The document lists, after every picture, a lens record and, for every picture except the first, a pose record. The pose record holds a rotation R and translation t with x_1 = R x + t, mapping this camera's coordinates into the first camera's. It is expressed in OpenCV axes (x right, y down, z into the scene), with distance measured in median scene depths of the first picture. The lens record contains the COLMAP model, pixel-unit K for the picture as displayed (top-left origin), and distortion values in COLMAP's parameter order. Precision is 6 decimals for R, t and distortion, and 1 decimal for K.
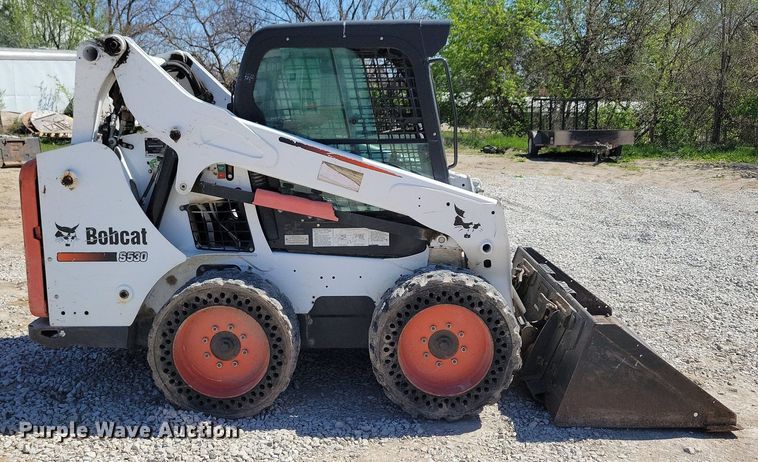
lens RADIAL K [[721.7, 0, 371.6], [0, 721.7, 206.1], [0, 0, 1]] dist [0.038674, 0.011131]
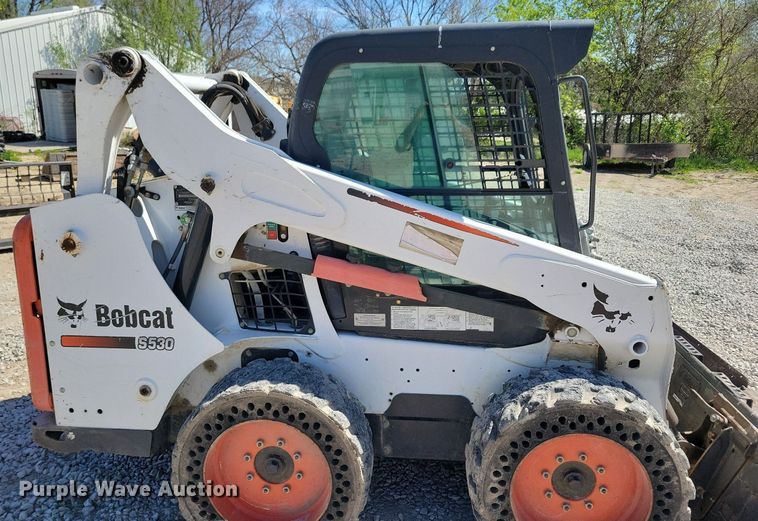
lens RADIAL K [[597.5, 0, 370.4], [0, 597.5, 225.5], [0, 0, 1]] dist [0.060087, -0.045384]
pose [[0.994922, 0.015809, -0.099403, -0.044437], [-0.011816, 0.999104, 0.040628, -0.081905], [0.099957, -0.039247, 0.994217, 0.399127]]
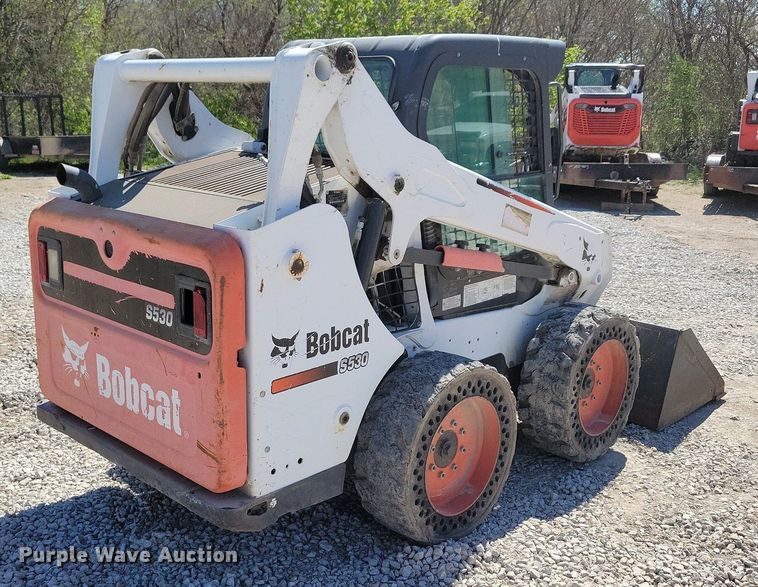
lens RADIAL K [[846.1, 0, 377.1], [0, 846.1, 262.7], [0, 0, 1]] dist [0.018019, -0.011847]
pose [[0.689475, -0.129475, 0.712644, -0.882357], [0.090748, 0.991582, 0.092356, -0.098772], [-0.718603, 0.000994, 0.695420, 0.416605]]
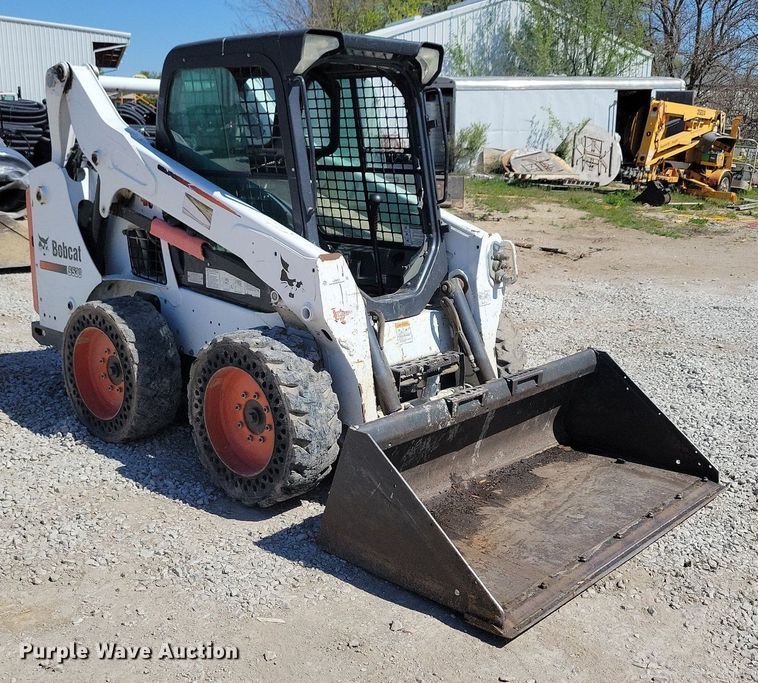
lens RADIAL K [[924.7, 0, 379.3], [0, 924.7, 321.2], [0, 0, 1]] dist [0.021988, 0.025070]
pose [[0.729039, 0.152089, -0.667361, 0.919885], [-0.120693, 0.988288, 0.093380, -0.040035], [0.673747, 0.012469, 0.738857, 0.294252]]
